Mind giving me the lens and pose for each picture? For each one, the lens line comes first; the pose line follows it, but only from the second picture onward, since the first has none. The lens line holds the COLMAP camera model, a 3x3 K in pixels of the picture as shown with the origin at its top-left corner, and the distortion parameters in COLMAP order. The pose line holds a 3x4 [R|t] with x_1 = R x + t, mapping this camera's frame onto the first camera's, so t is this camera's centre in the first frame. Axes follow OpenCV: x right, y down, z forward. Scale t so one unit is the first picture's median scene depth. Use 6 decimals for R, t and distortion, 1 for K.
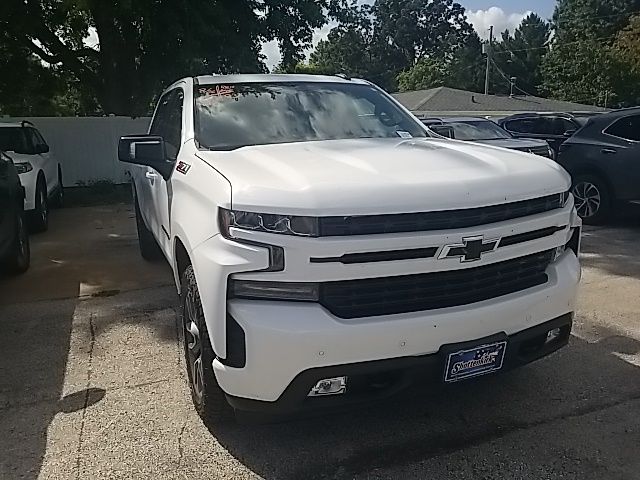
lens RADIAL K [[511.1, 0, 330.9], [0, 511.1, 240.1], [0, 0, 1]] dist [-0.002528, -0.006460]
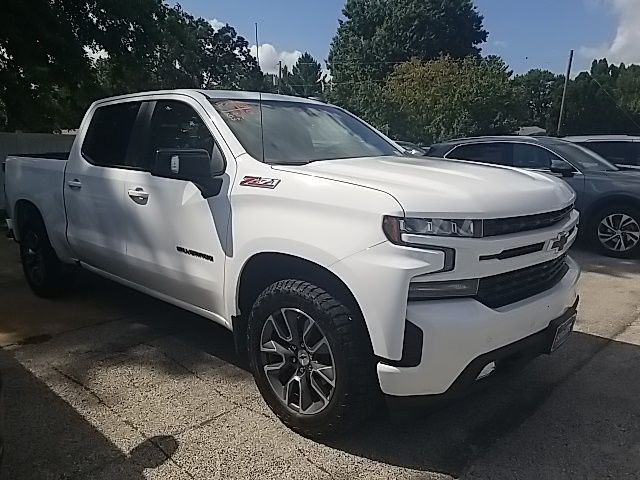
lens RADIAL K [[498.3, 0, 357.7], [0, 498.3, 227.3], [0, 0, 1]] dist [0.006011, -0.001320]
pose [[0.899692, -0.042592, 0.434442, -0.646707], [0.072221, 0.996037, -0.051913, 0.007264], [-0.430509, 0.078082, 0.899203, 0.089939]]
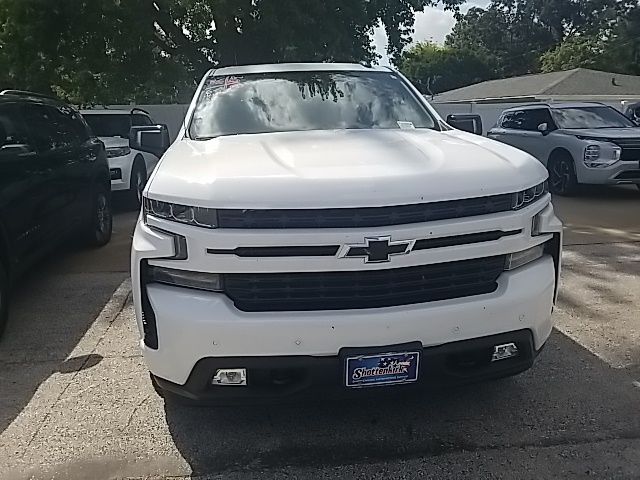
lens RADIAL K [[520.4, 0, 327.3], [0, 520.4, 223.4], [0, 0, 1]] dist [-0.002549, -0.001599]
pose [[0.967828, 0.050815, -0.246430, 0.379617], [-0.052507, 0.998621, -0.000293, -0.023812], [0.246075, 0.013223, 0.969161, 0.040002]]
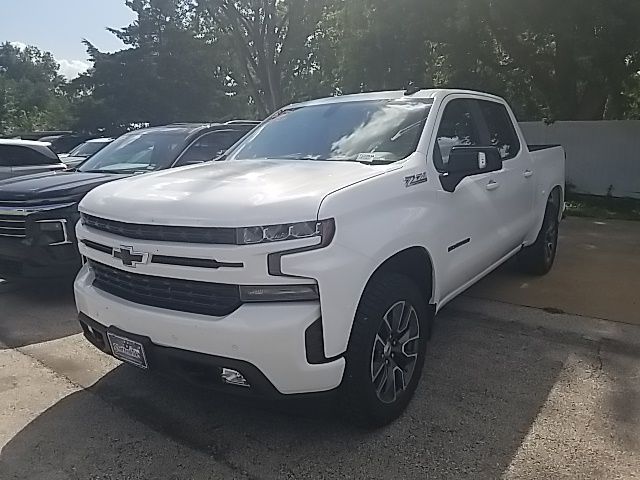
lens RADIAL K [[531.5, 0, 319.5], [0, 531.5, 240.6], [0, 0, 1]] dist [0.001202, -0.008427]
pose [[0.506588, 0.173011, -0.844652, 1.417913], [-0.179650, 0.979339, 0.092853, -0.197353], [0.843264, 0.104704, 0.527202, 0.646060]]
